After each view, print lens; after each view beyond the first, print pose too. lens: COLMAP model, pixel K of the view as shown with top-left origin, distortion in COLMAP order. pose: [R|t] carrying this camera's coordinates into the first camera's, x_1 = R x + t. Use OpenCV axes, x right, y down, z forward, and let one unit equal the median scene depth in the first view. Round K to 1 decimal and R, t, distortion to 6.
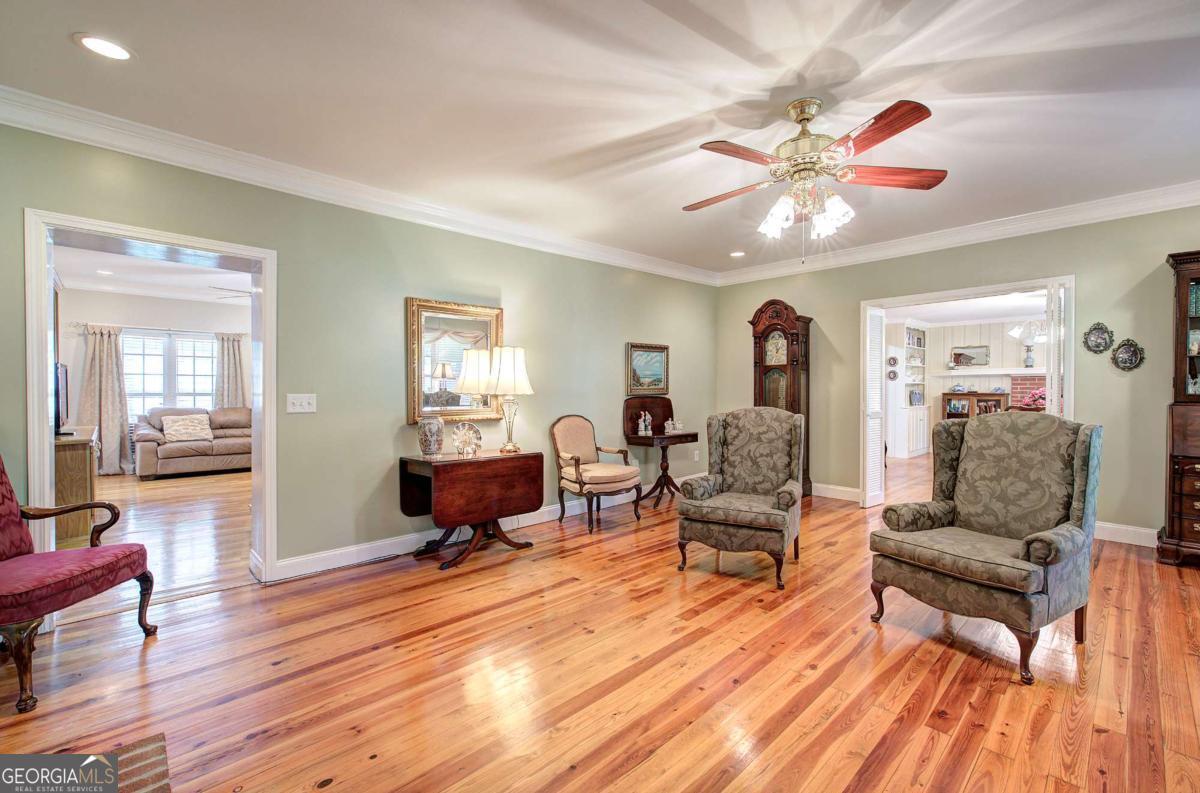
lens RADIAL K [[508.5, 0, 607.2], [0, 508.5, 394.2], [0, 0, 1]] dist [-0.003003, 0.000850]
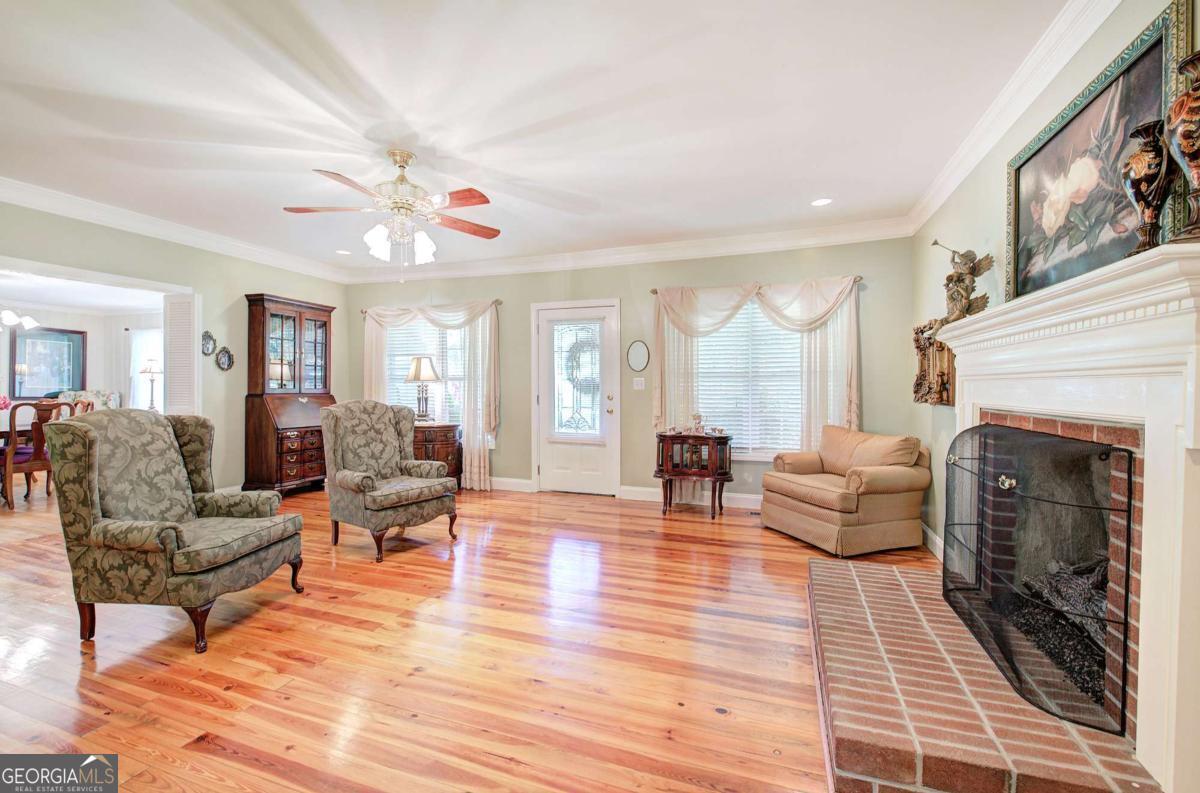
lens RADIAL K [[508.5, 0, 605.7], [0, 508.5, 393.2], [0, 0, 1]] dist [-0.003003, 0.000850]
pose [[-0.454416, -0.011256, 0.890718, -0.684714], [0.004861, 0.999874, 0.015116, -0.003413], [-0.890776, 0.011199, -0.454304, 0.815555]]
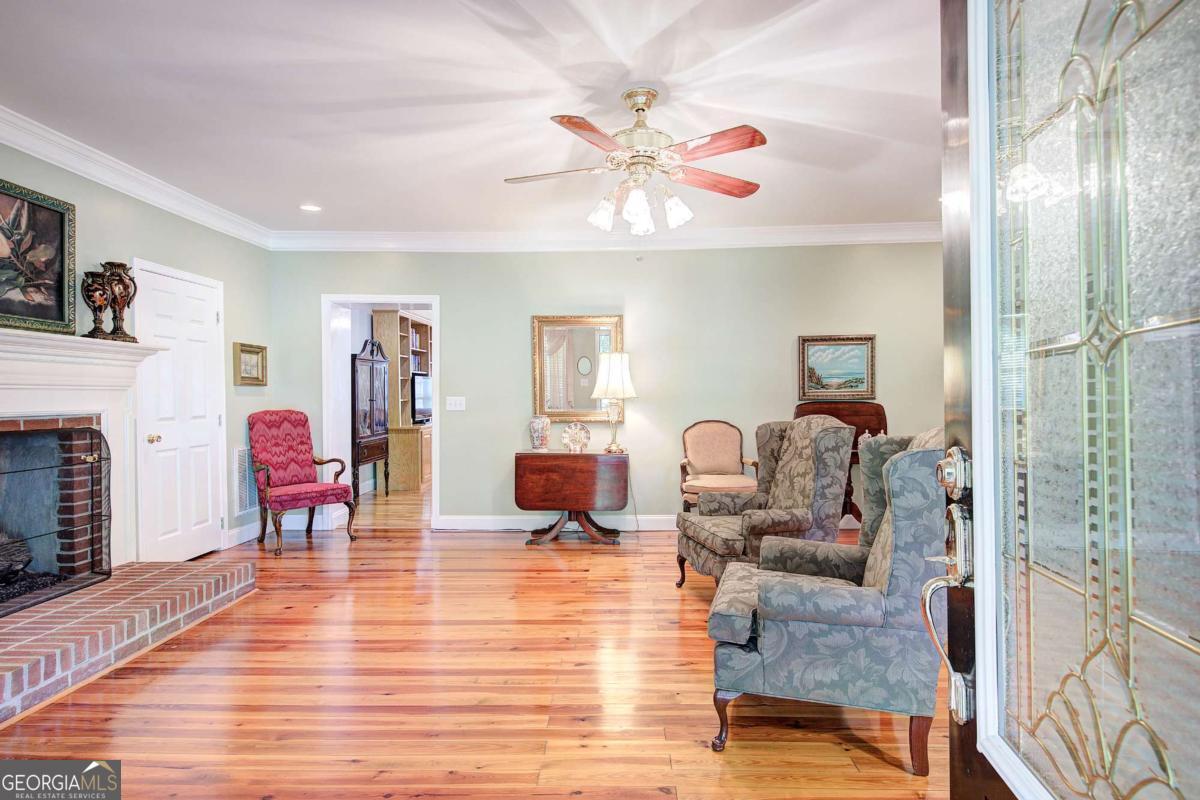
lens RADIAL K [[623.3, 0, 610.4], [0, 623.3, 398.9], [0, 0, 1]] dist [0.000030, -0.002863]
pose [[0.714487, 0.004242, -0.699636, 0.847387], [-0.003963, 0.999990, 0.002016, -0.000374], [0.699638, 0.001332, 0.714497, 0.091671]]
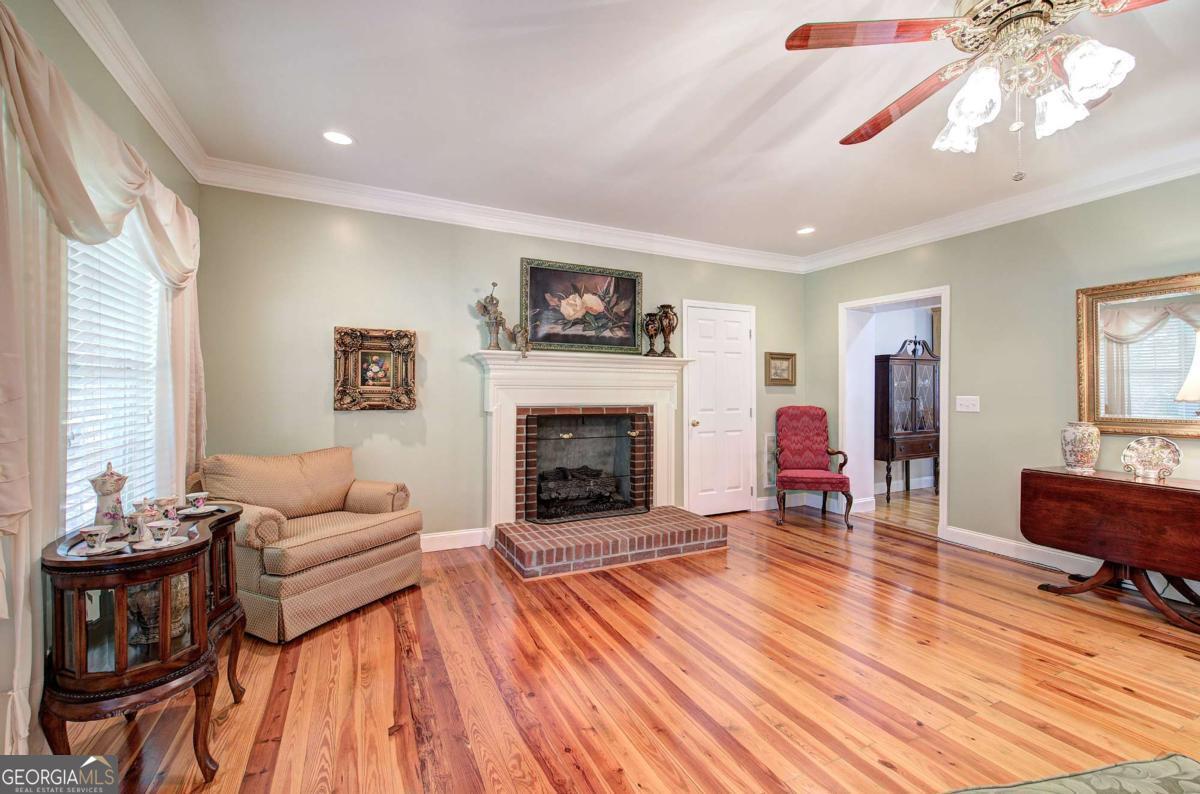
lens RADIAL K [[508.5, 0, 606.7], [0, 508.5, 396.0], [0, 0, 1]] dist [-0.003003, 0.000850]
pose [[-0.297905, 0.008377, -0.954559, 0.793134], [-0.009632, 0.999884, 0.011781, -0.007538], [0.954547, 0.012704, -0.297790, 0.524739]]
